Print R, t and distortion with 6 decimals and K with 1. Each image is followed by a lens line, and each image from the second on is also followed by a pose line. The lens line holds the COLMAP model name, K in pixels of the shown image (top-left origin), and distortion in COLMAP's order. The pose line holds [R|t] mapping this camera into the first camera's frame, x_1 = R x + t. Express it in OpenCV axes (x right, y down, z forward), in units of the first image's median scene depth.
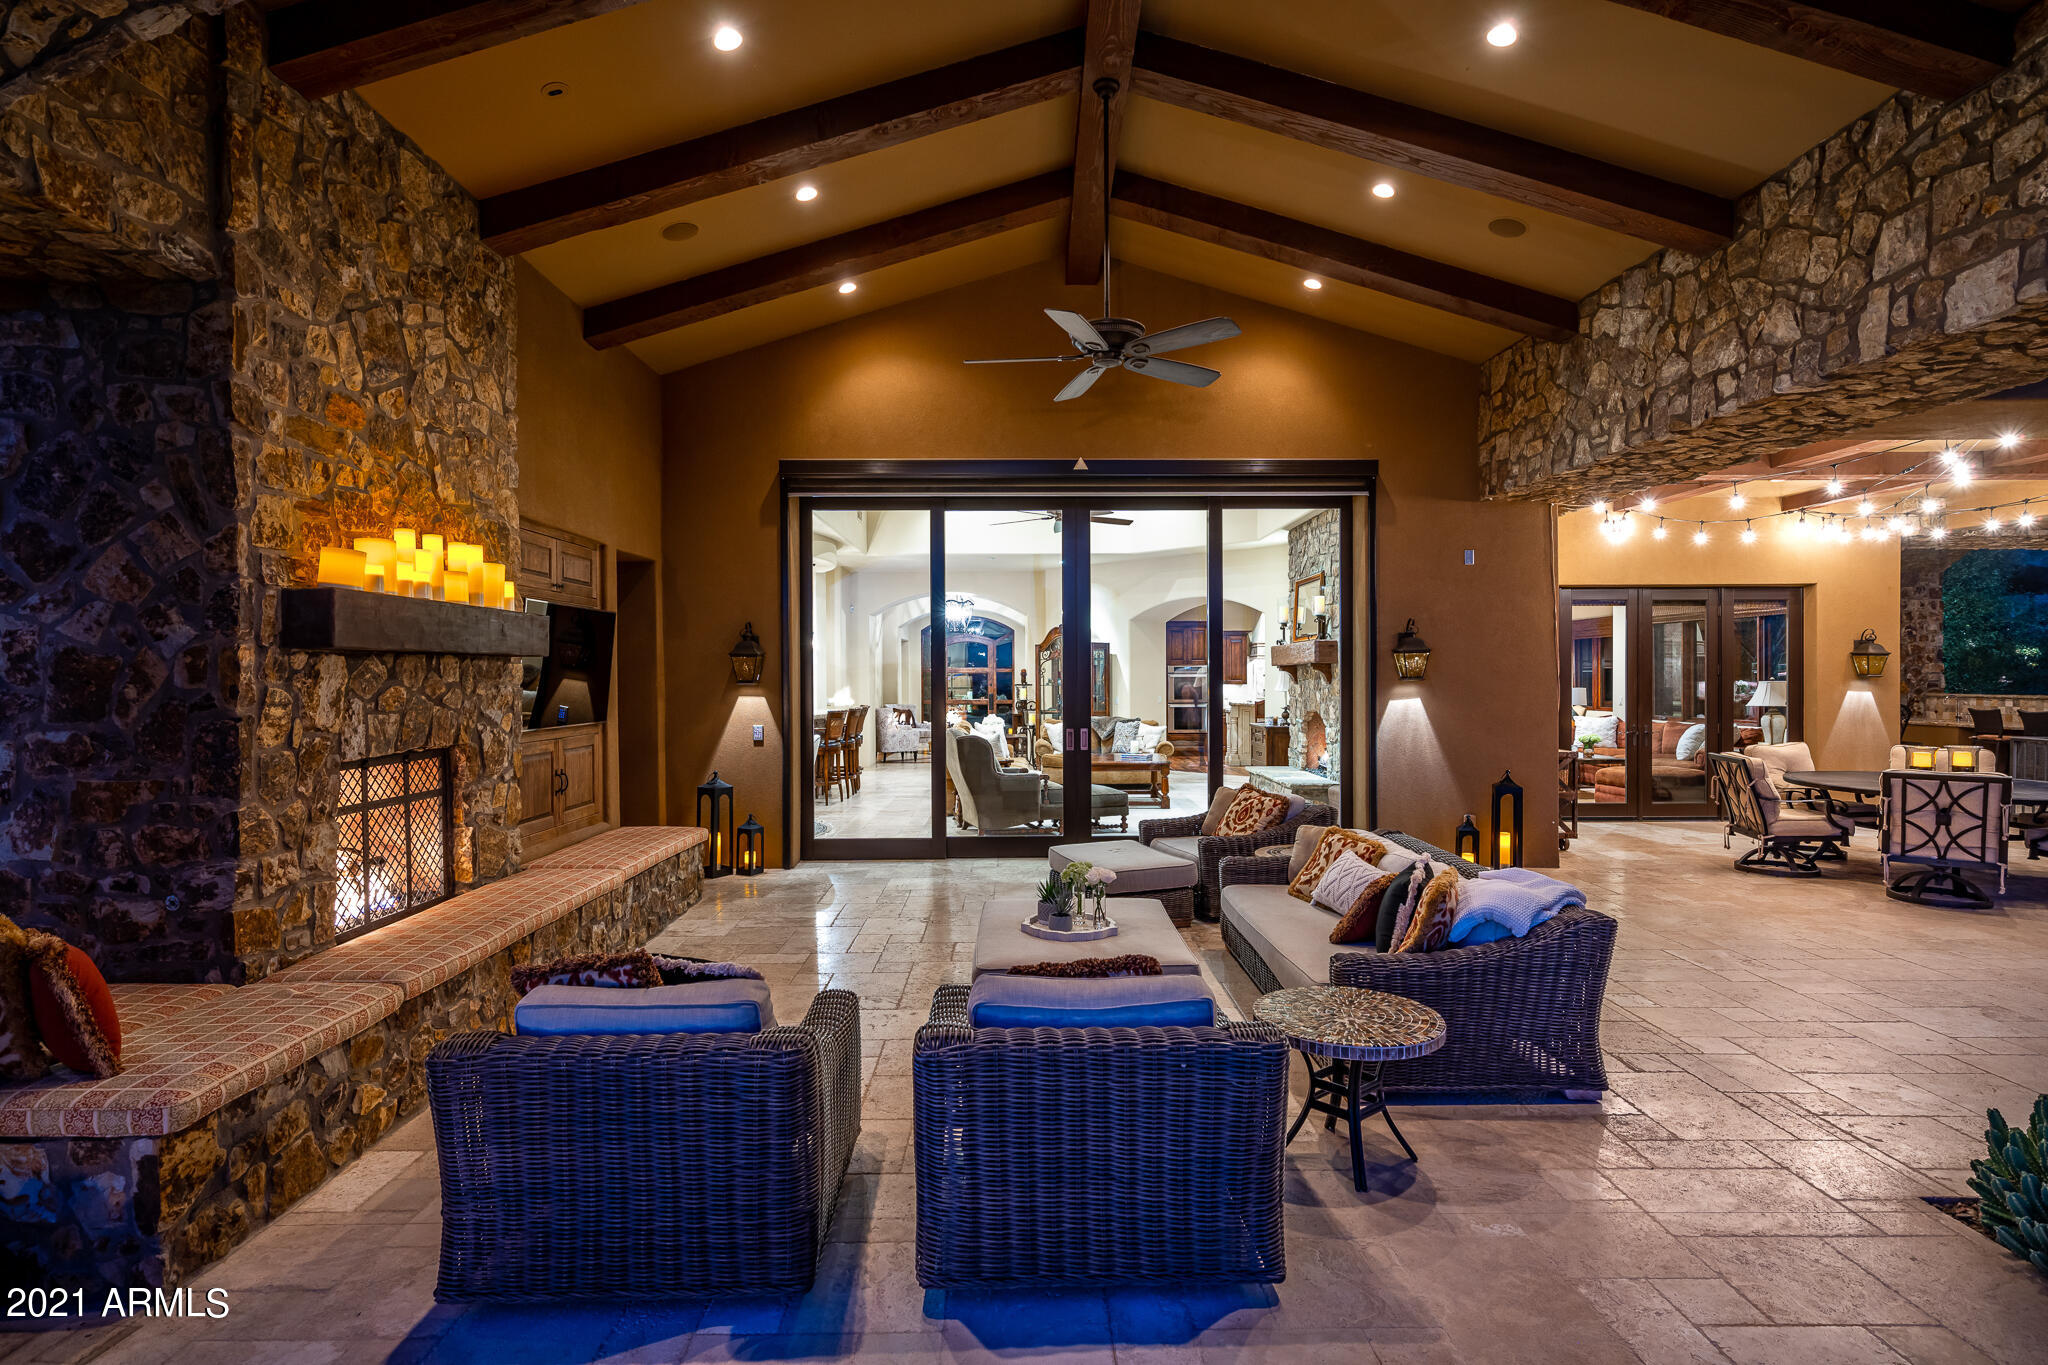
lens RADIAL K [[1056.8, 0, 1024.9], [0, 1056.8, 680.8], [0, 0, 1]] dist [0.013500, 0.000177]
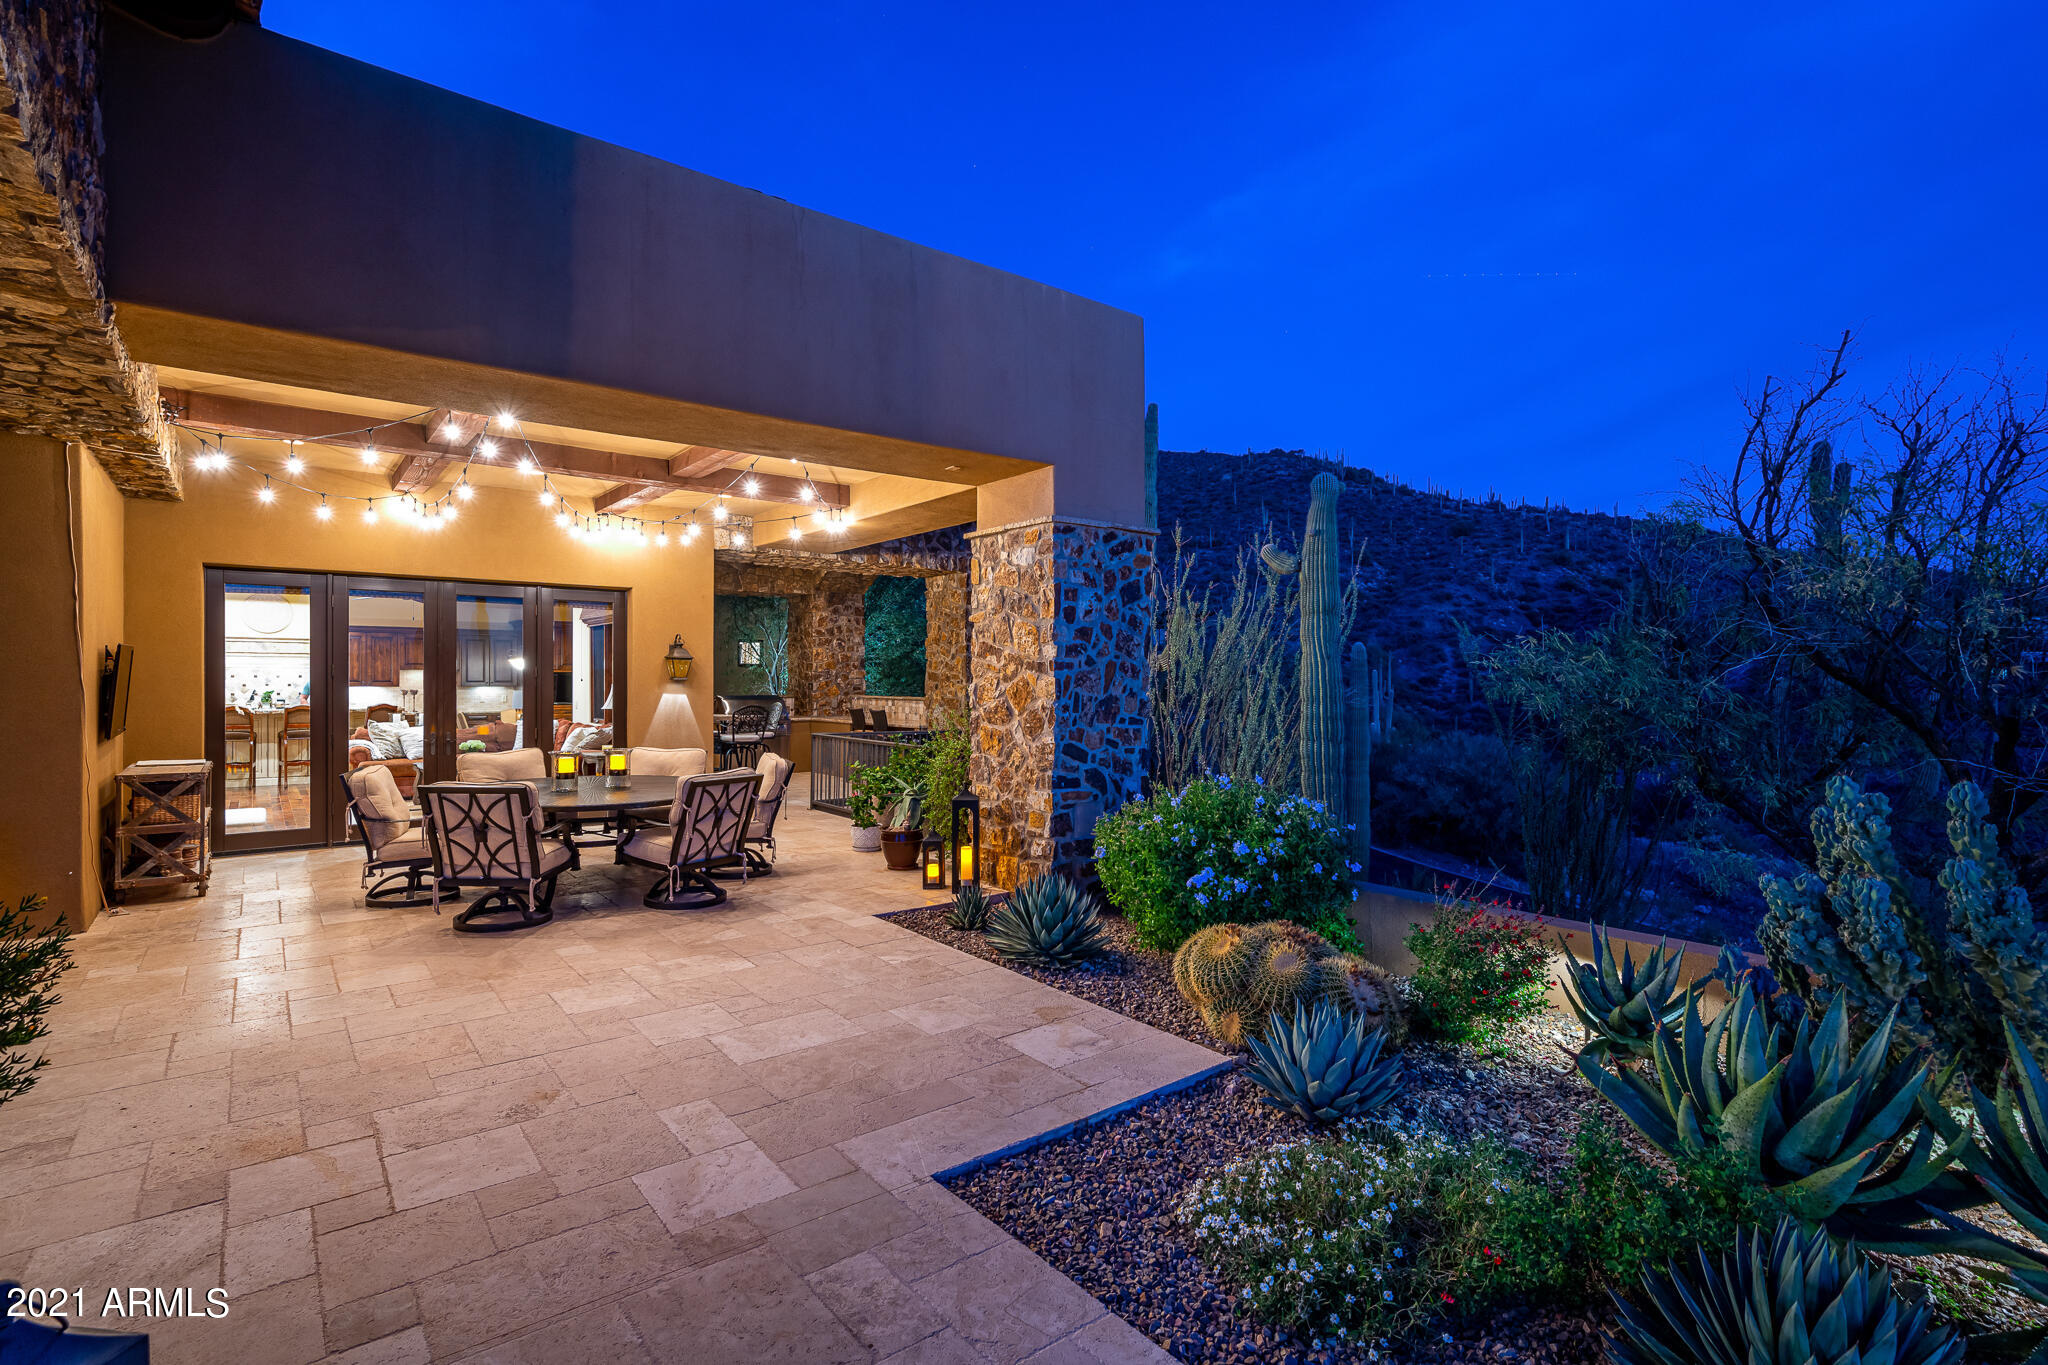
lens RADIAL K [[970.3, 0, 1022.6], [0, 970.3, 690.5], [0, 0, 1]] dist [0.002258, 0.000221]
pose [[0.788397, -0.001467, 0.615165, 1.005574], [-0.002142, 0.999985, 0.005130, 0.001658], [-0.615163, -0.005363, 0.788381, 0.093018]]
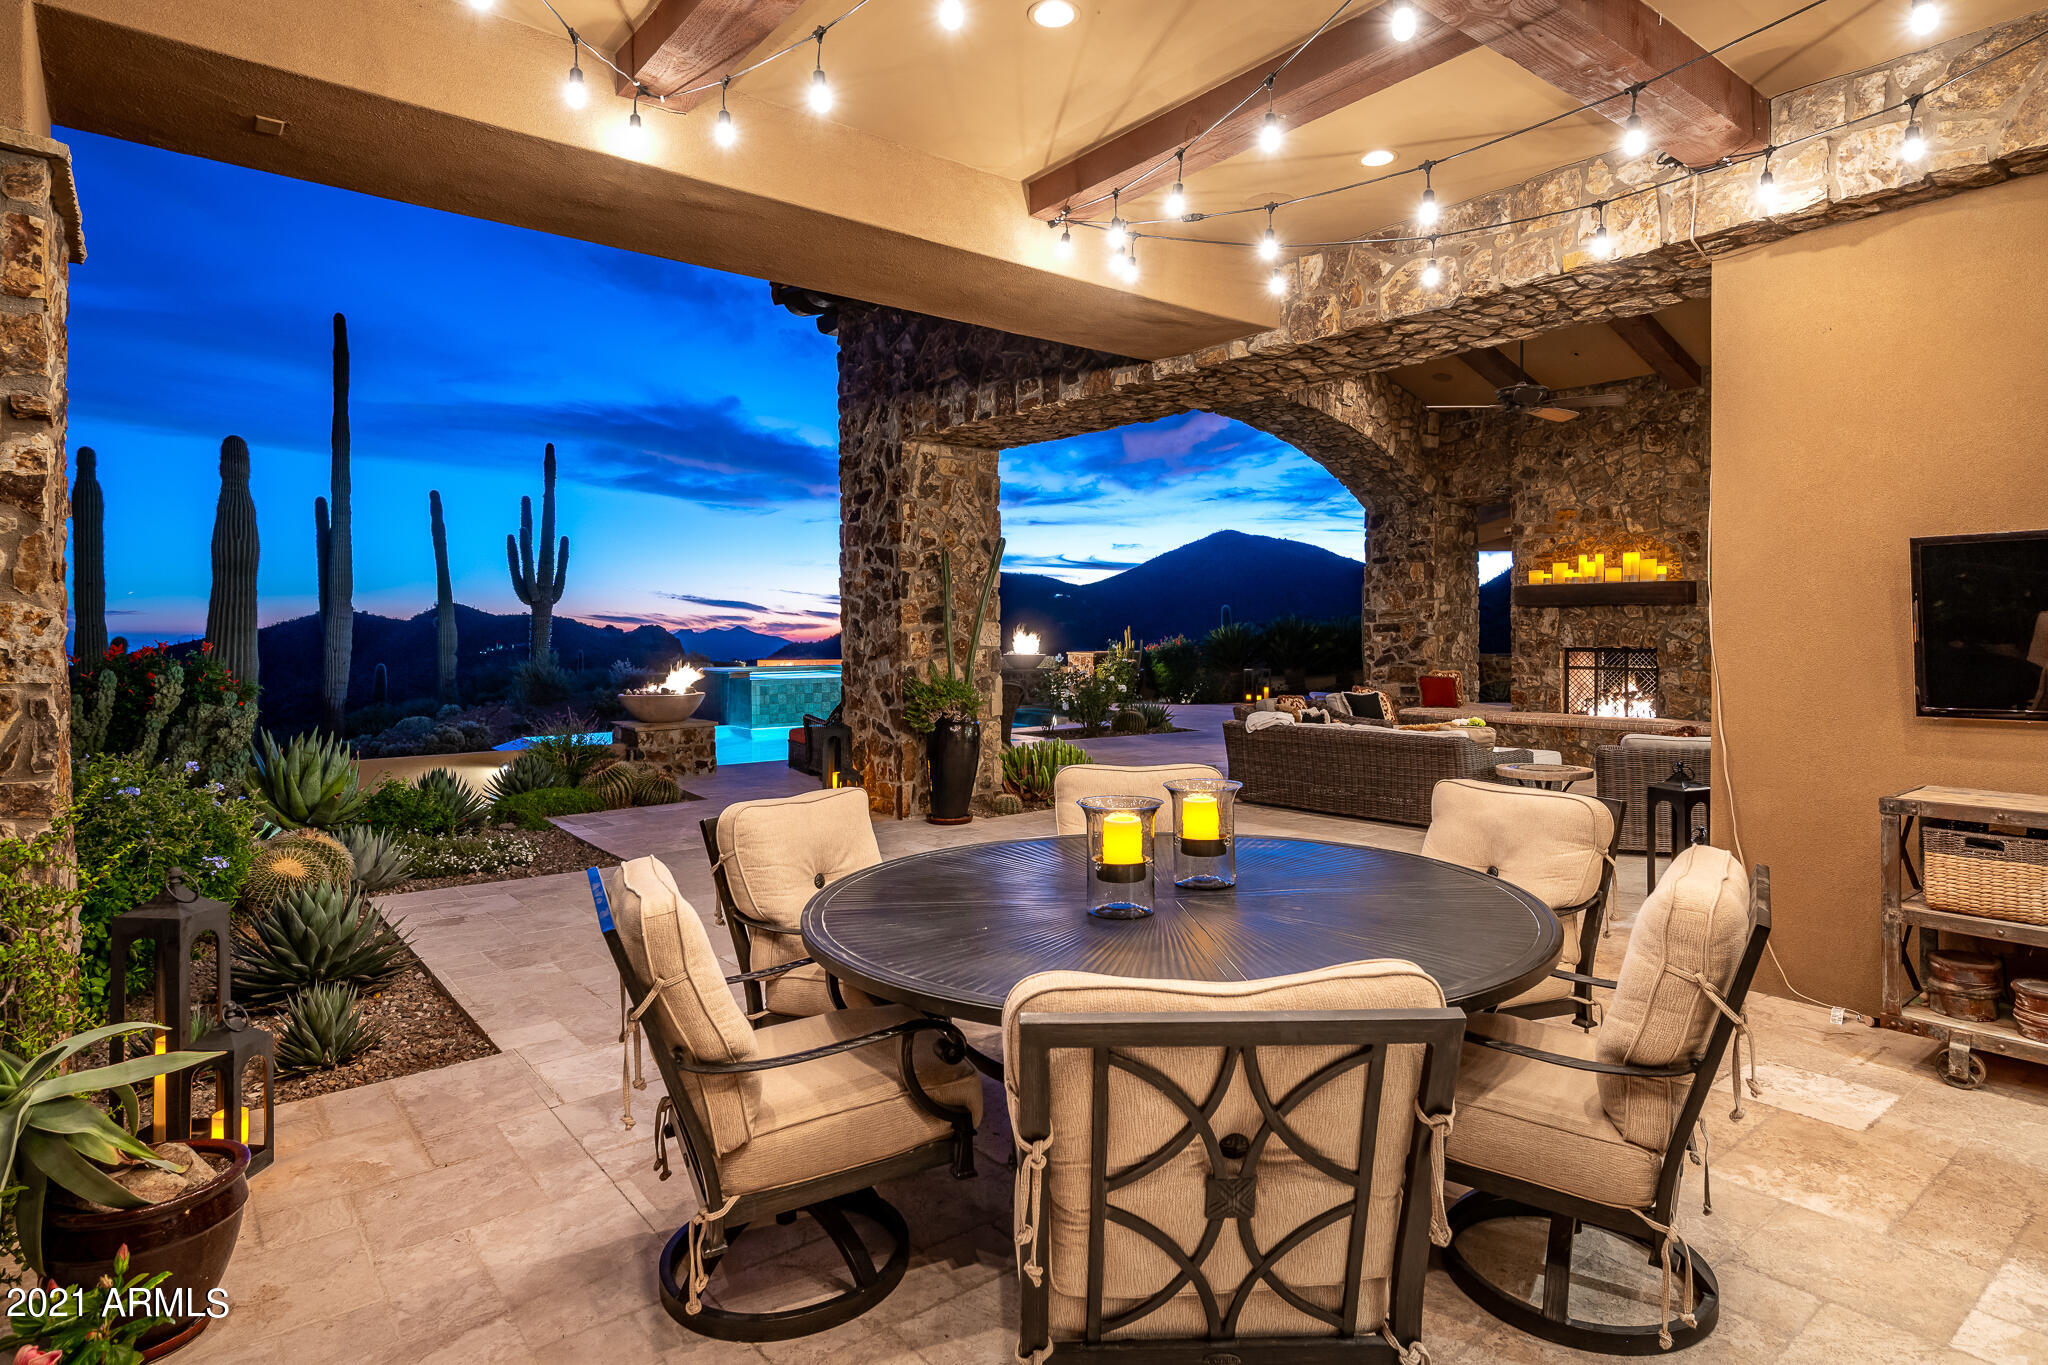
lens RADIAL K [[1124.0, 0, 1037.7], [0, 1124.0, 634.3], [0, 0, 1]] dist [0.001308, 0.000267]
pose [[-0.783403, 0.010333, -0.621428, 1.478422], [0.004992, 0.999934, 0.010334, 0.005509], [0.621493, 0.004993, -0.783403, 1.652103]]
